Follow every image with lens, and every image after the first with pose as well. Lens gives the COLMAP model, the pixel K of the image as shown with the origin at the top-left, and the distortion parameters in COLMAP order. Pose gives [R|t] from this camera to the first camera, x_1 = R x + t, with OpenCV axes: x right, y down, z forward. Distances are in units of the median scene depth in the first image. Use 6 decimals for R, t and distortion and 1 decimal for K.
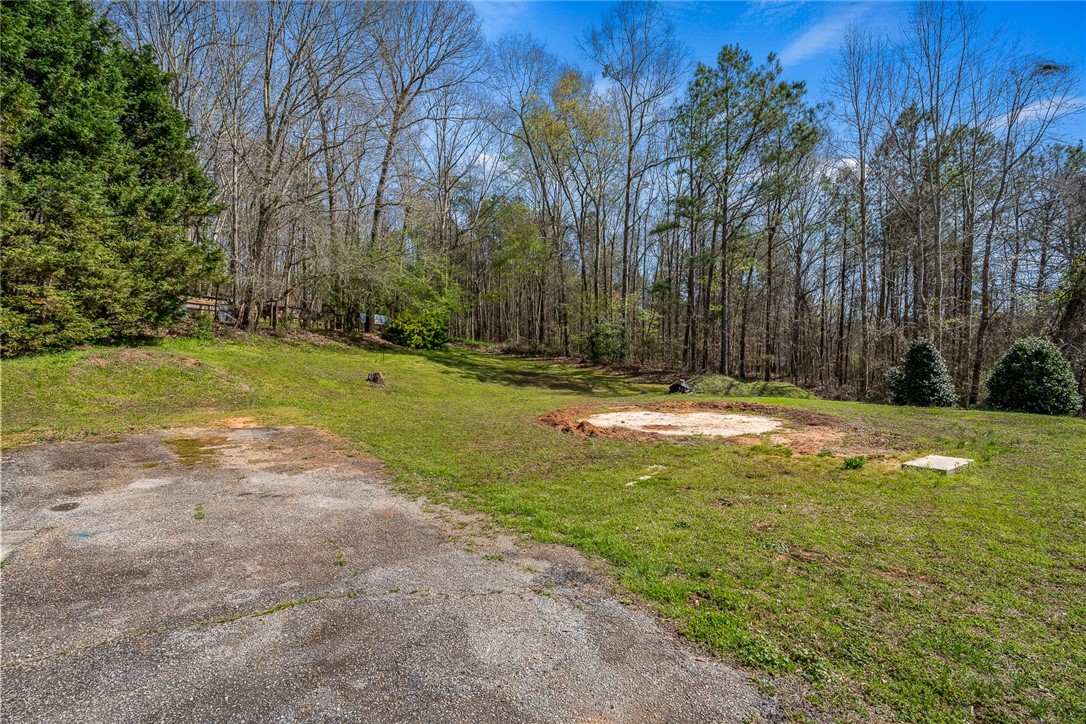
lens RADIAL K [[492.4, 0, 543.0], [0, 492.4, 362.0], [0, 0, 1]] dist [-0.000376, 0.000154]
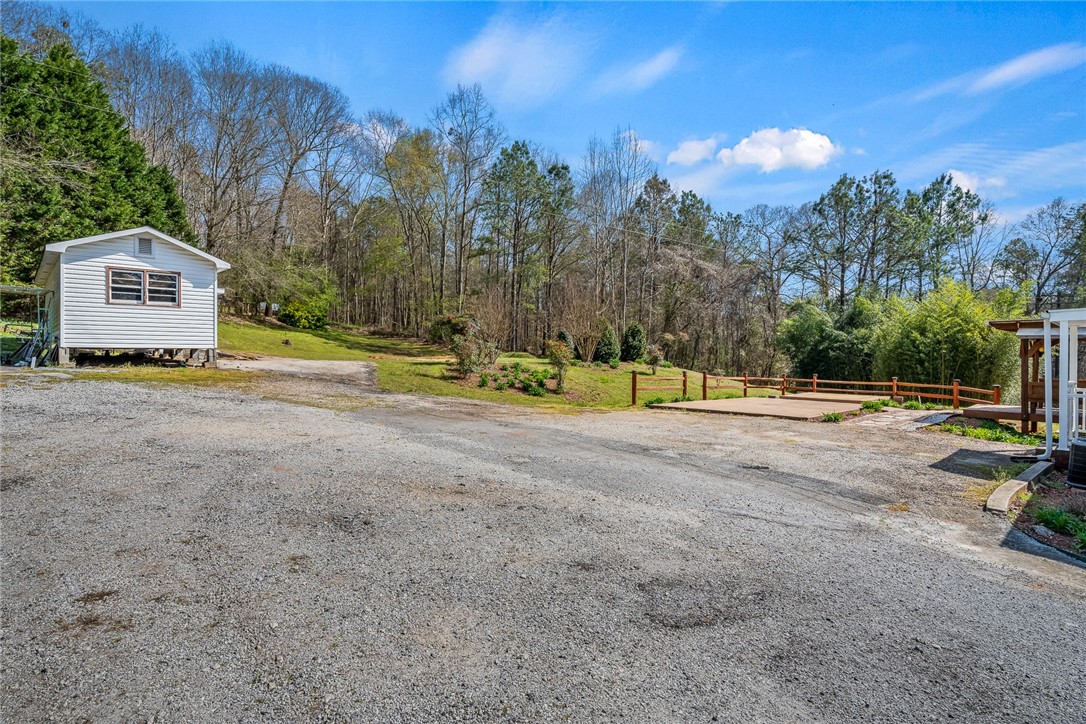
lens RADIAL K [[543.8, 0, 543.0], [0, 543.8, 362.0], [0, 0, 1]] dist [-0.000931, 0.000142]
pose [[0.982256, 0.014623, 0.186972, 0.144223], [-0.017817, 0.999722, 0.015413, 0.035799], [-0.186695, -0.018471, 0.982244, -0.749872]]
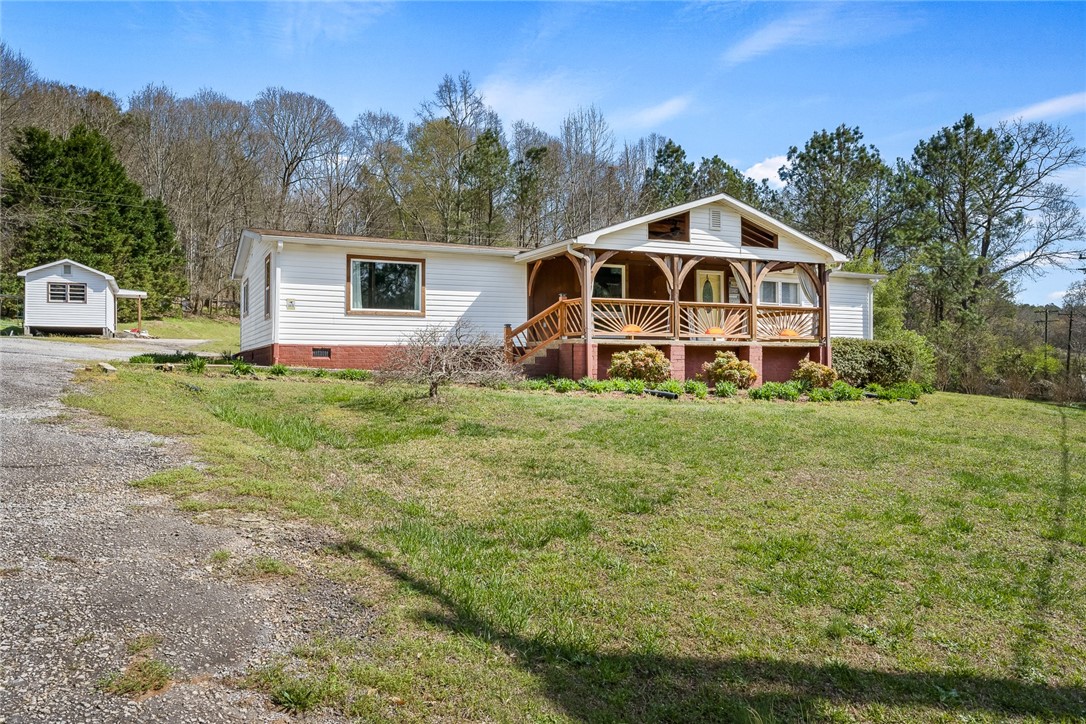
lens RADIAL K [[744.4, 0, 526.8], [0, 744.4, 363.9], [0, 0, 1]] dist [0.004314, 0.000788]
pose [[0.993414, 0.007879, -0.114307, 0.770182], [-0.008346, 0.999959, -0.003608, 0.096766], [0.114274, 0.004538, 0.993439, -1.322270]]
